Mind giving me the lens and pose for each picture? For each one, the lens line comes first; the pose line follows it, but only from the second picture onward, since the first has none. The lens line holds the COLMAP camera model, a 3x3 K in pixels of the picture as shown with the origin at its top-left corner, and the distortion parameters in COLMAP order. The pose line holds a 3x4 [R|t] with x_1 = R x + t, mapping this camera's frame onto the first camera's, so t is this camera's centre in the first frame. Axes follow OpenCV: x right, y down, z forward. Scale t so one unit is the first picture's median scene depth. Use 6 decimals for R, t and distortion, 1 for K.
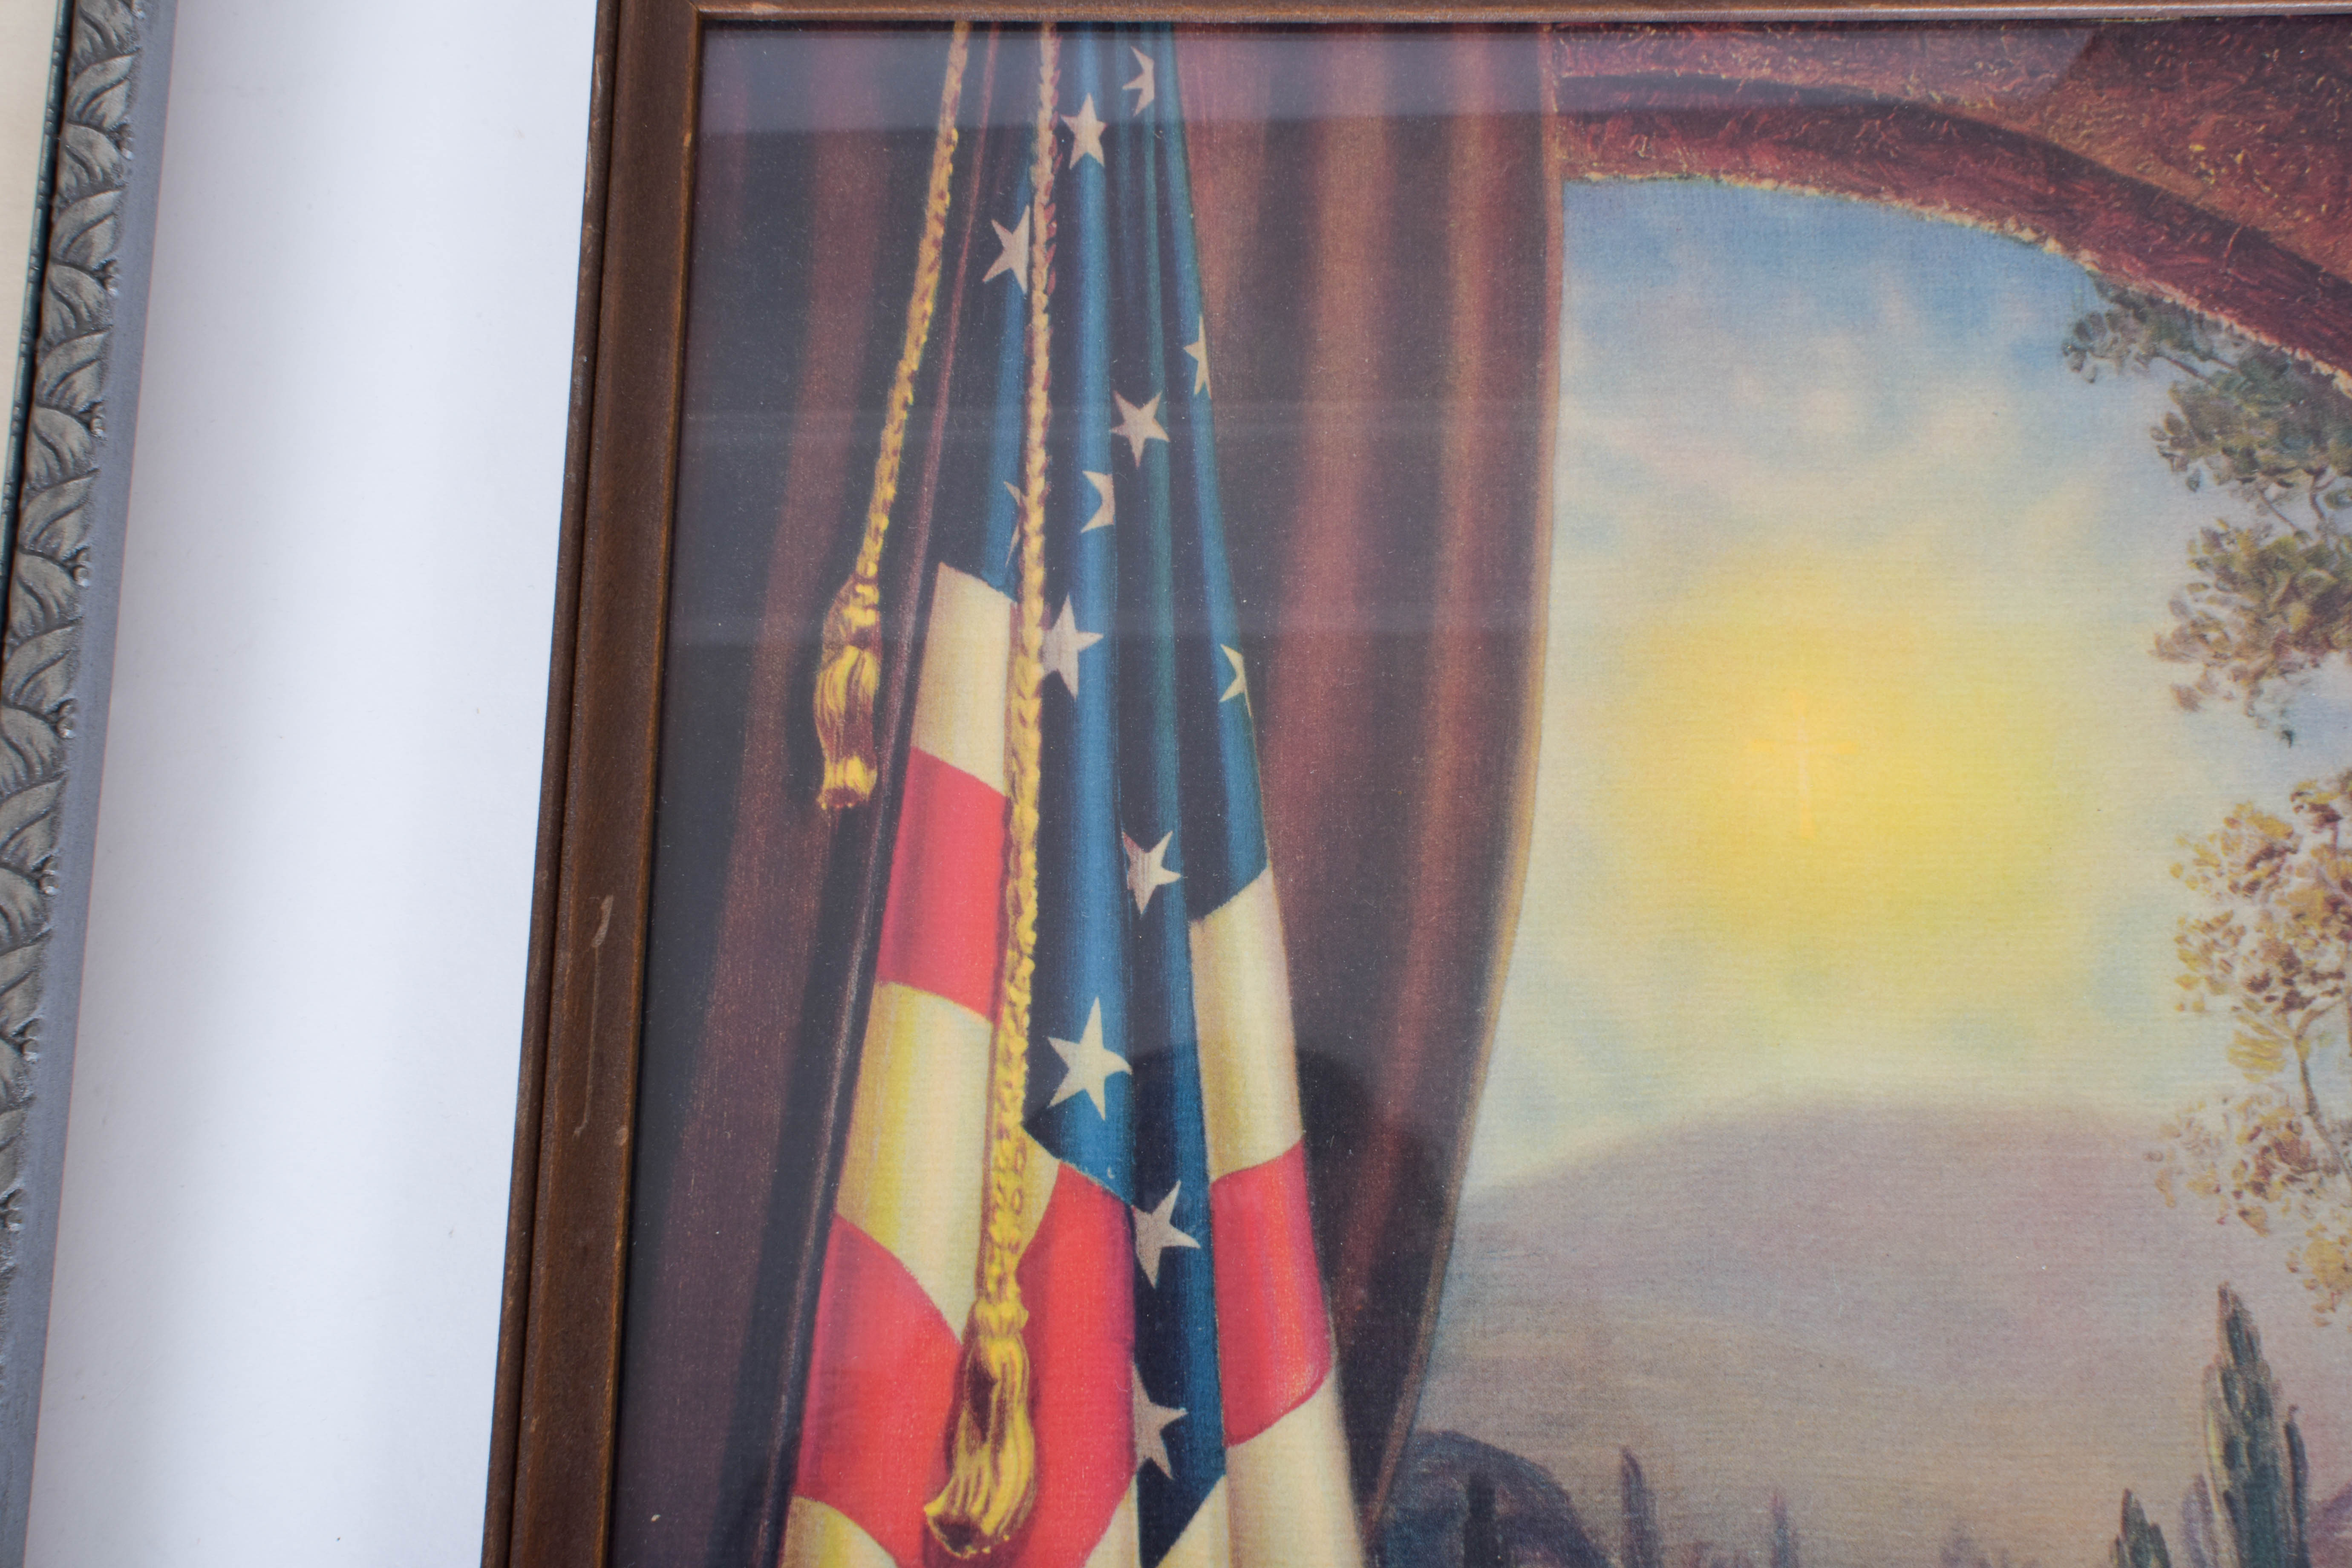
lens RADIAL K [[2339.5, 0, 1181.1], [0, 2339.5, 792.7], [0, 0, 1]] dist [0.012823, 0.000000]
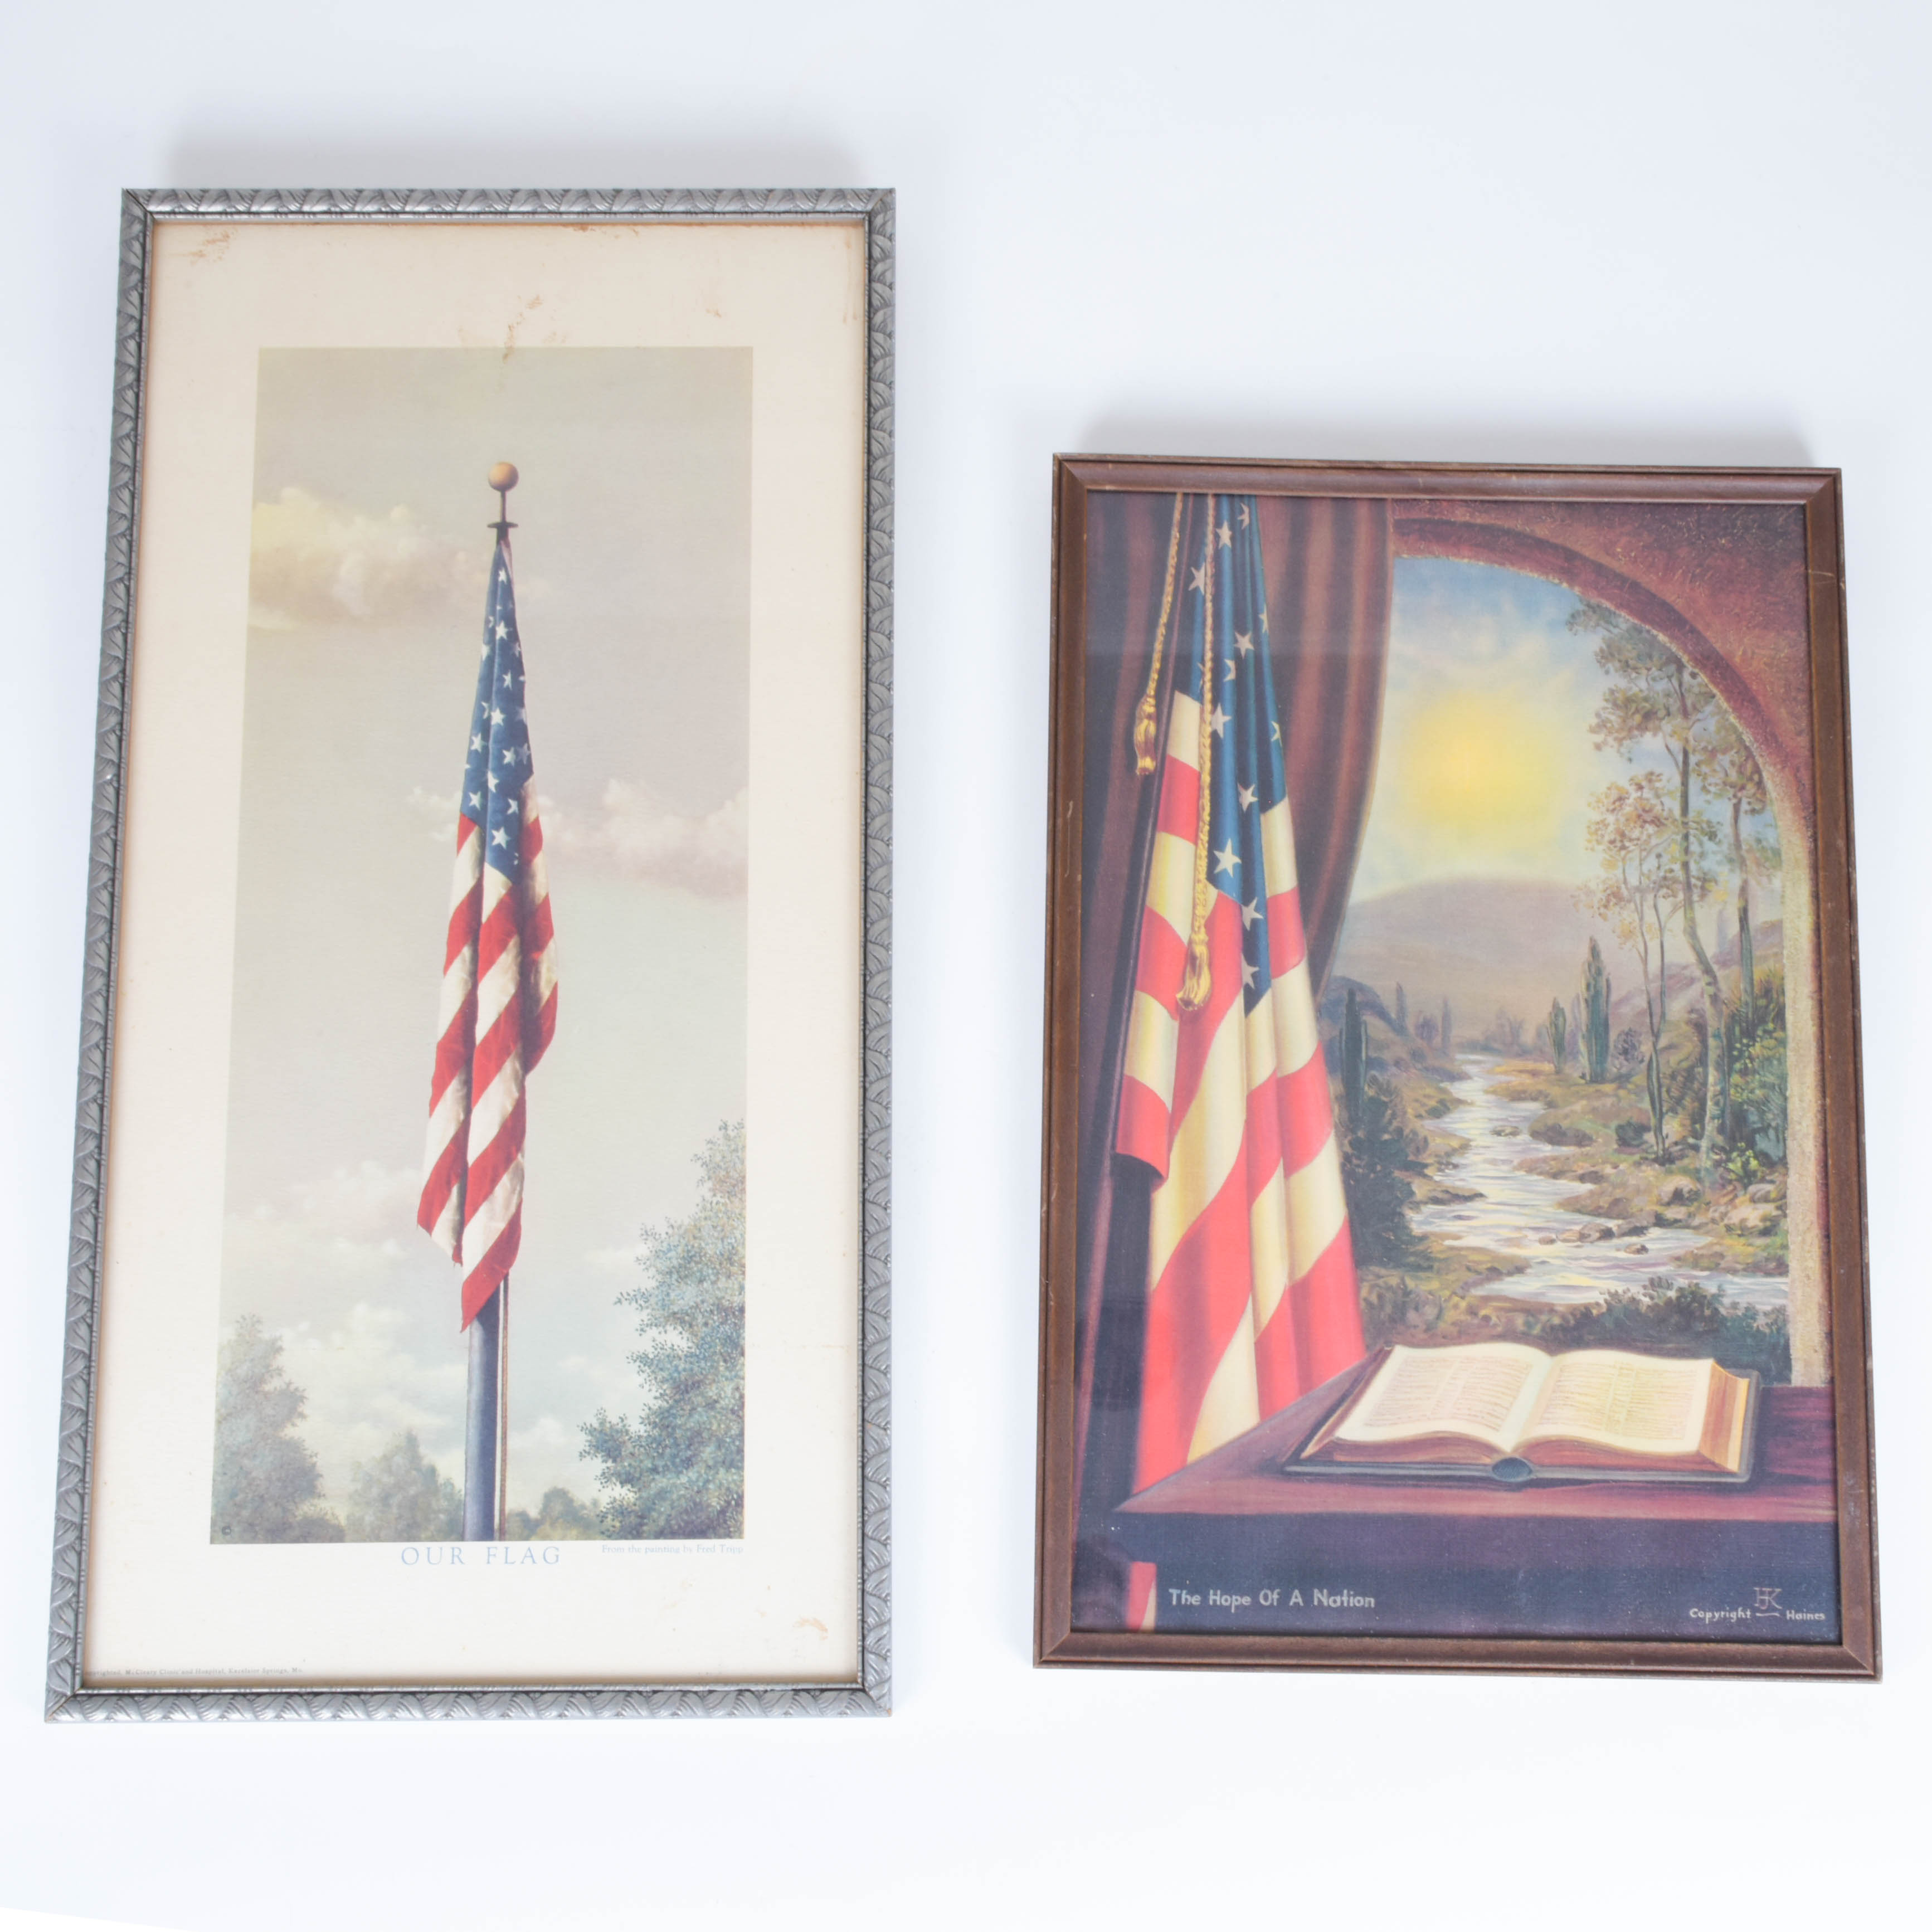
lens RADIAL K [[3136.8, 0, 1027.6], [0, 3136.8, 965.9], [0, 0, 1]] dist [0.022158, 0.000000]
pose [[0.999724, 0.020242, 0.011964, -0.338455], [-0.020890, 0.998165, 0.056841, 0.026453], [-0.010792, -0.057075, 0.998312, -3.022564]]
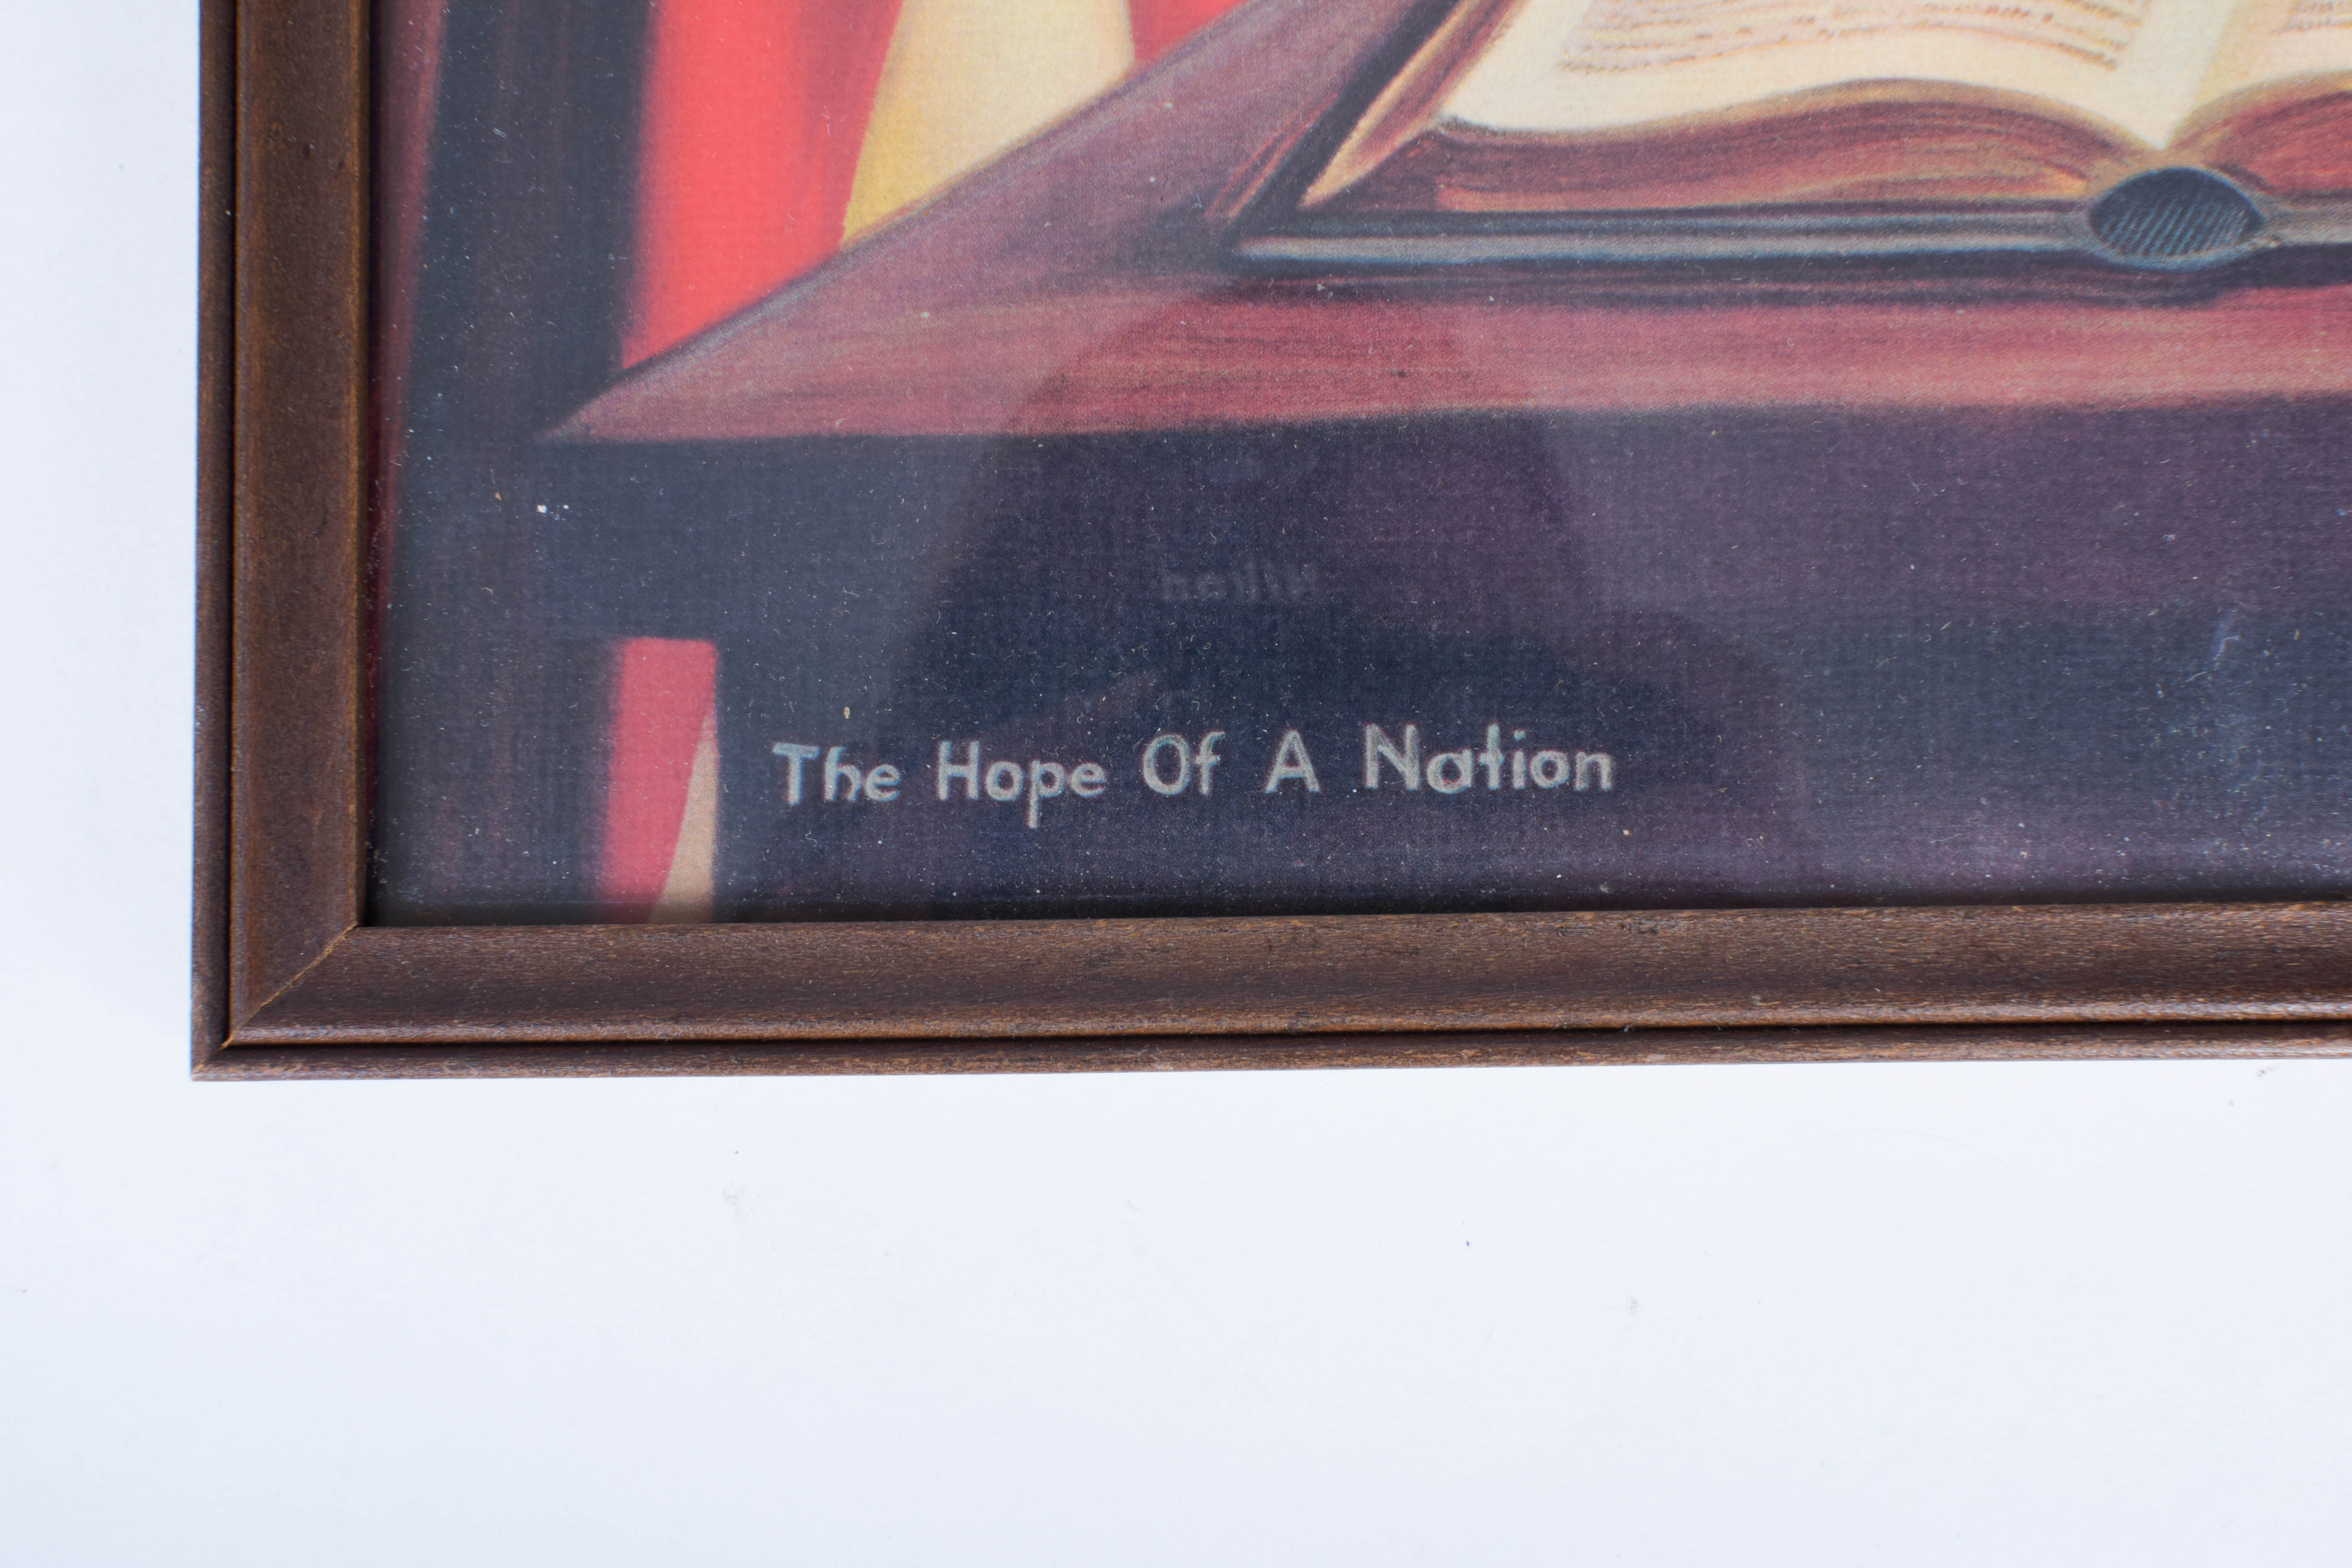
lens RADIAL K [[2339.5, 0, 1166.2], [0, 2339.5, 778.6], [0, 0, 1]] dist [0.012823, 0.000000]
pose [[0.999760, -0.011483, -0.018645, 0.024897], [0.015107, 0.978072, 0.207720, 0.863011], [0.015851, -0.207952, 0.978011, 0.057502]]
